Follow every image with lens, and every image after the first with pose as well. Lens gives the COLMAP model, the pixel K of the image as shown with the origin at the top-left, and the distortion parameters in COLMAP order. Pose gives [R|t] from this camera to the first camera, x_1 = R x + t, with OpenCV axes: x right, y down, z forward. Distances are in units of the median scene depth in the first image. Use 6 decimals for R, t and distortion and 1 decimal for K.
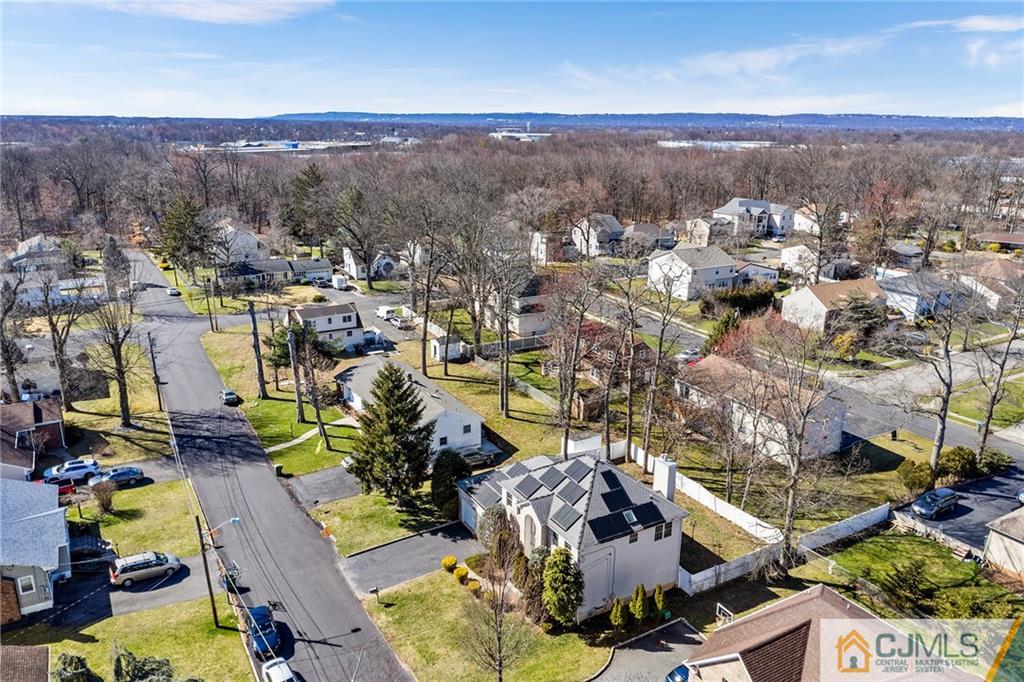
lens RADIAL K [[735.3, 0, 512.0], [0, 735.3, 341.0], [0, 0, 1]] dist [0.003786, 0.005762]
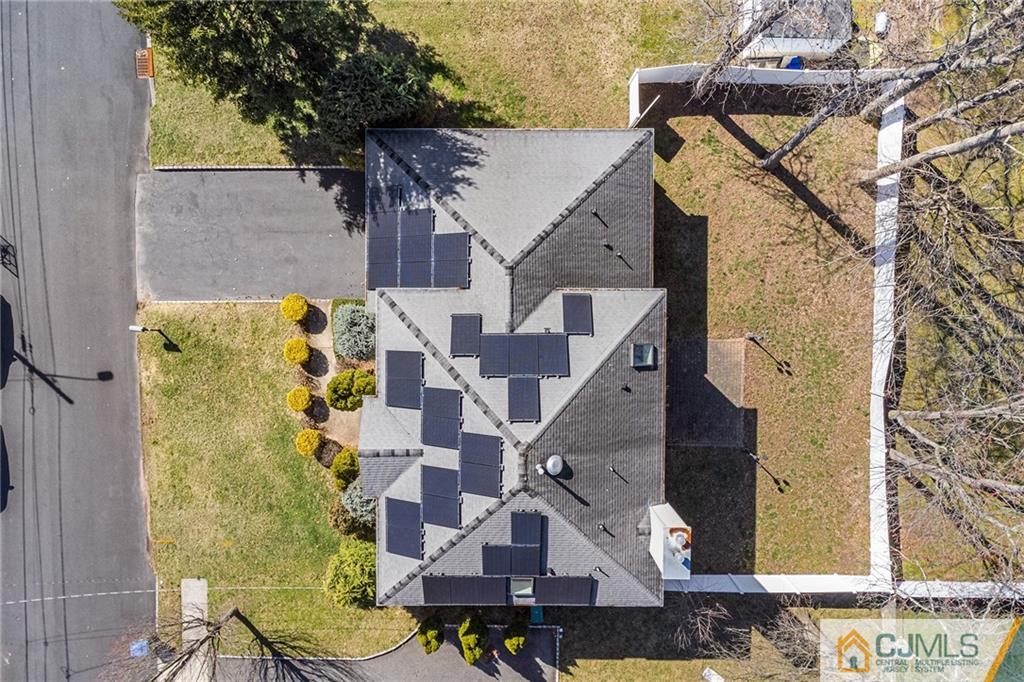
lens RADIAL K [[743.0, 0, 512.0], [0, 743.0, 341.0], [0, 0, 1]] dist [0.007034, 0.004166]
pose [[0.862538, 0.505985, 0.002472, 0.059724], [-0.132863, 0.221768, 0.966005, -0.228052], [0.488236, -0.833545, 0.258510, 0.840076]]
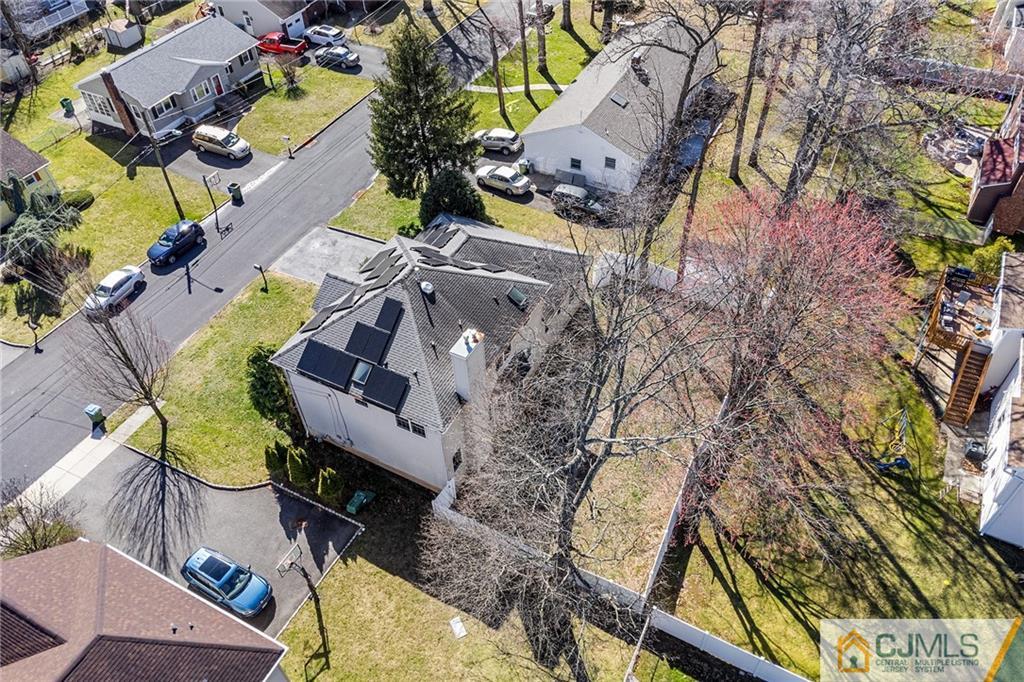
lens RADIAL K [[746.4, 0, 512.0], [0, 746.4, 341.0], [0, 0, 1]] dist [0.003371, 0.008284]
pose [[0.531850, 0.582019, -0.615134, 0.528074], [-0.206592, 0.793615, 0.572271, -0.165903], [0.821252, -0.177281, 0.542325, 0.627279]]
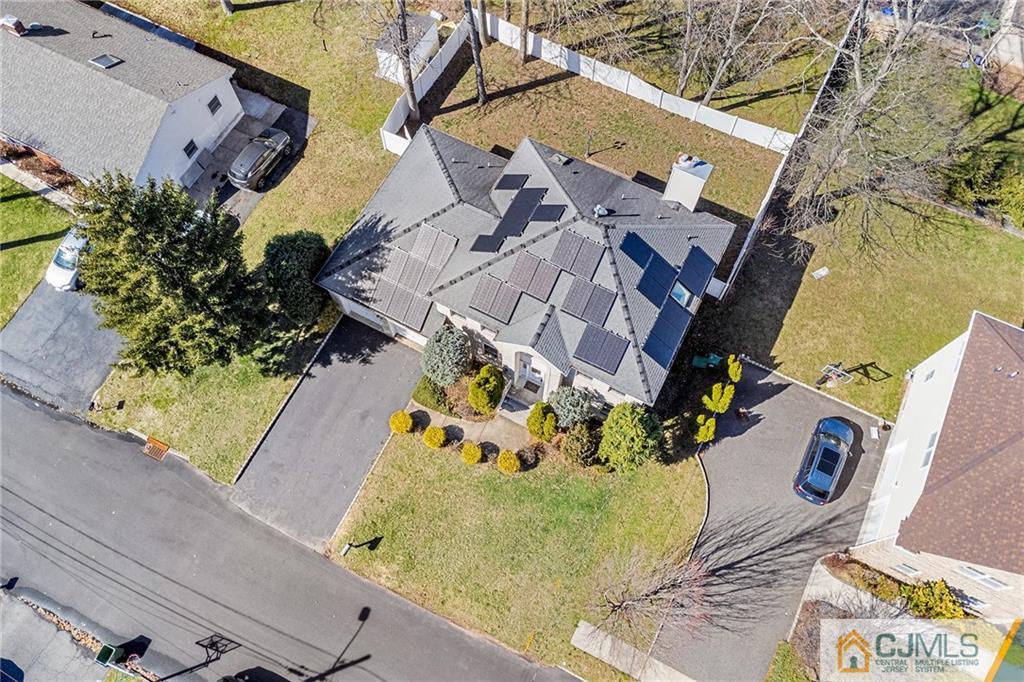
lens RADIAL K [[743.0, 0, 512.0], [0, 743.0, 341.0], [0, 0, 1]] dist [0.007034, 0.004166]
pose [[0.843900, -0.497457, 0.200922, -0.090594], [0.158667, 0.589167, 0.792279, -0.220256], [-0.512502, -0.636725, 0.576128, 0.570724]]
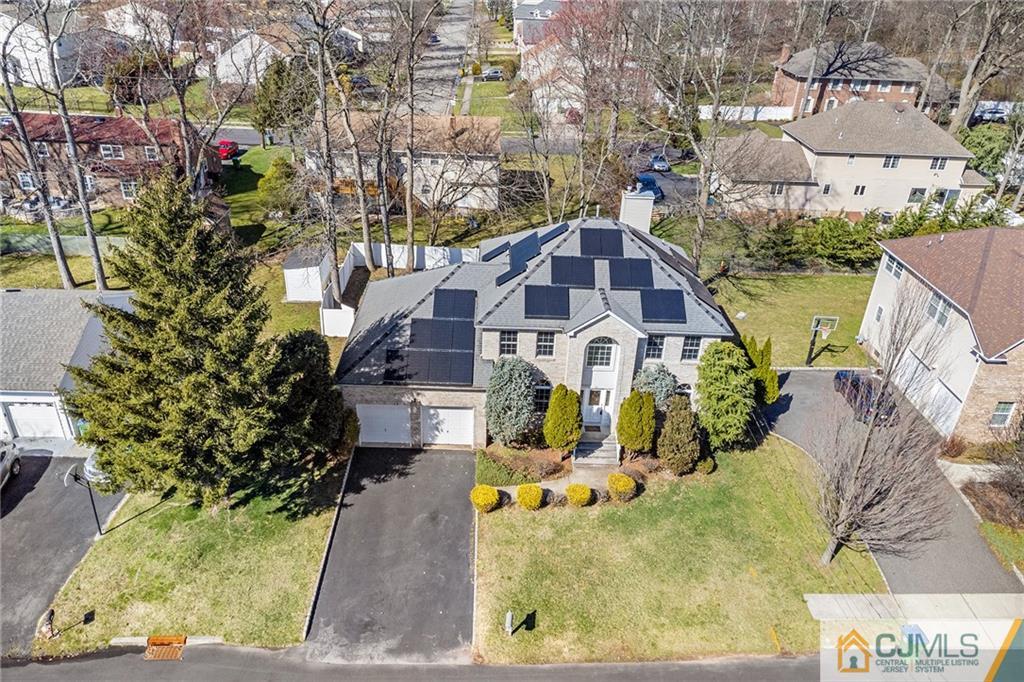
lens RADIAL K [[735.3, 0, 512.0], [0, 735.3, 341.0], [0, 0, 1]] dist [0.003786, 0.005762]
pose [[0.488308, -0.414790, 0.767792, -0.400362], [0.217020, 0.909897, 0.353538, 0.014128], [-0.845256, -0.006009, 0.534328, 0.642891]]
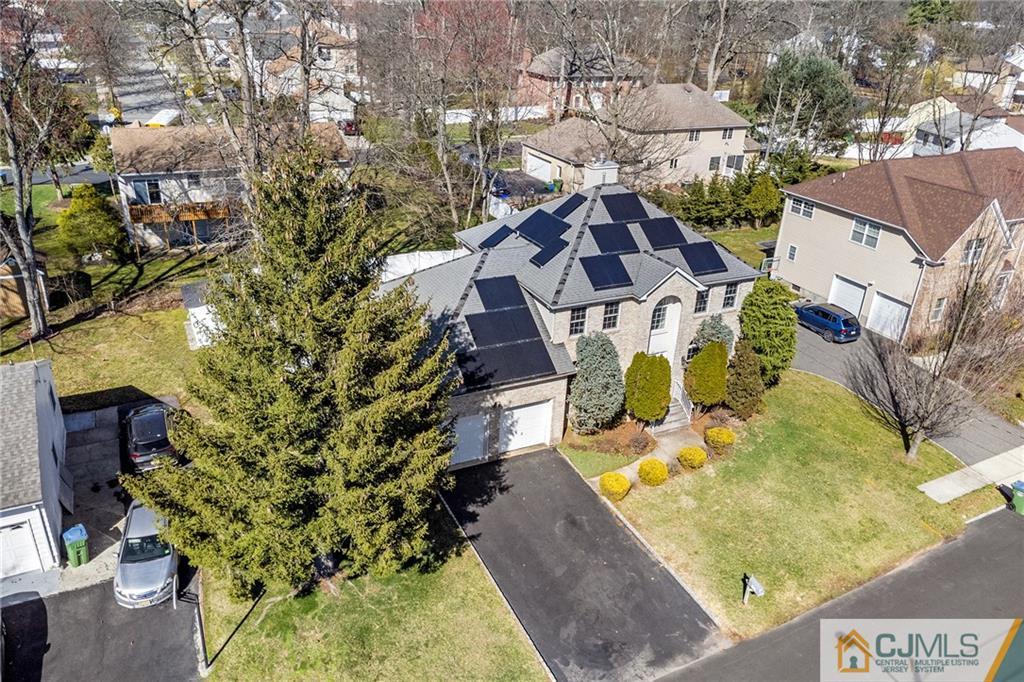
lens RADIAL K [[743.0, 0, 512.0], [0, 743.0, 341.0], [0, 0, 1]] dist [0.007034, 0.004166]
pose [[0.061408, -0.439243, 0.896267, -0.449334], [0.241936, 0.877734, 0.413583, -0.002464], [-0.968347, 0.191442, 0.160168, 0.889238]]
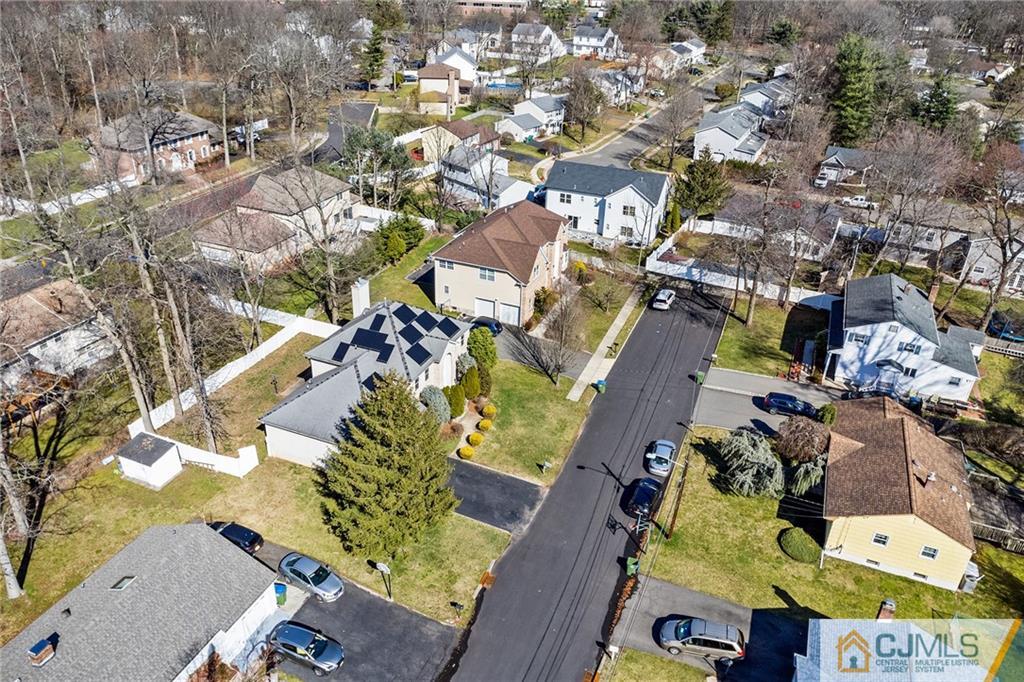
lens RADIAL K [[735.3, 0, 512.0], [0, 735.3, 341.0], [0, 0, 1]] dist [0.003786, 0.005762]
pose [[-0.598796, -0.409514, 0.688288, -0.700042], [0.192103, 0.760866, 0.619822, -0.401675], [-0.777521, 0.503369, -0.376935, 1.155418]]
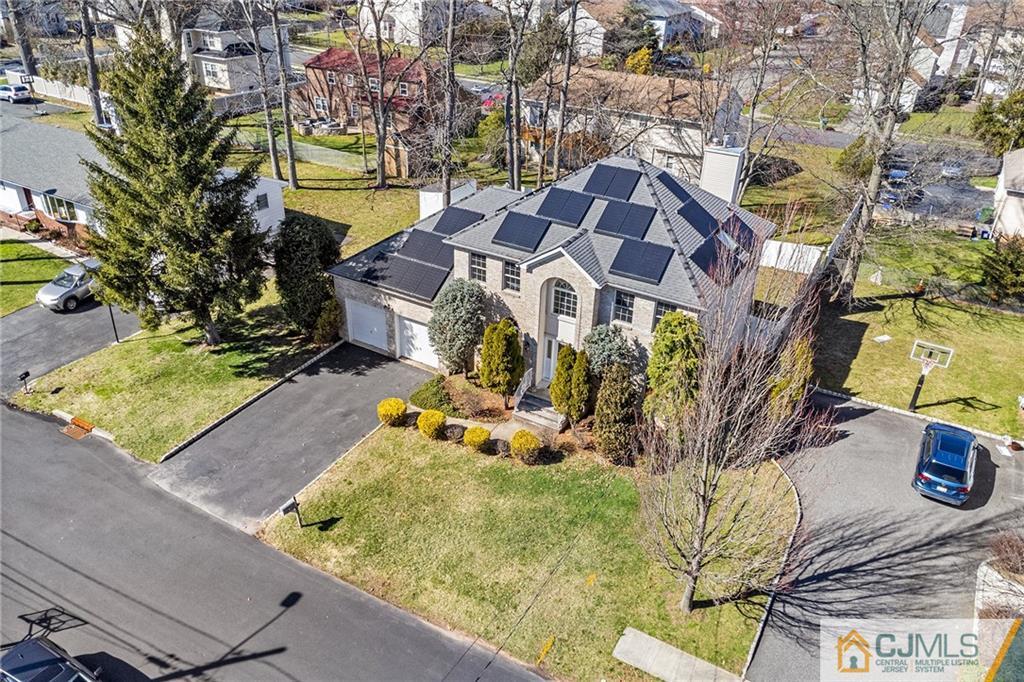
lens RADIAL K [[746.4, 0, 512.0], [0, 746.4, 341.0], [0, 0, 1]] dist [0.003371, 0.008284]
pose [[0.872650, -0.229384, 0.431121, -0.207210], [0.124067, 0.957989, 0.258583, 0.120330], [-0.472324, -0.172164, 0.864447, 0.476173]]
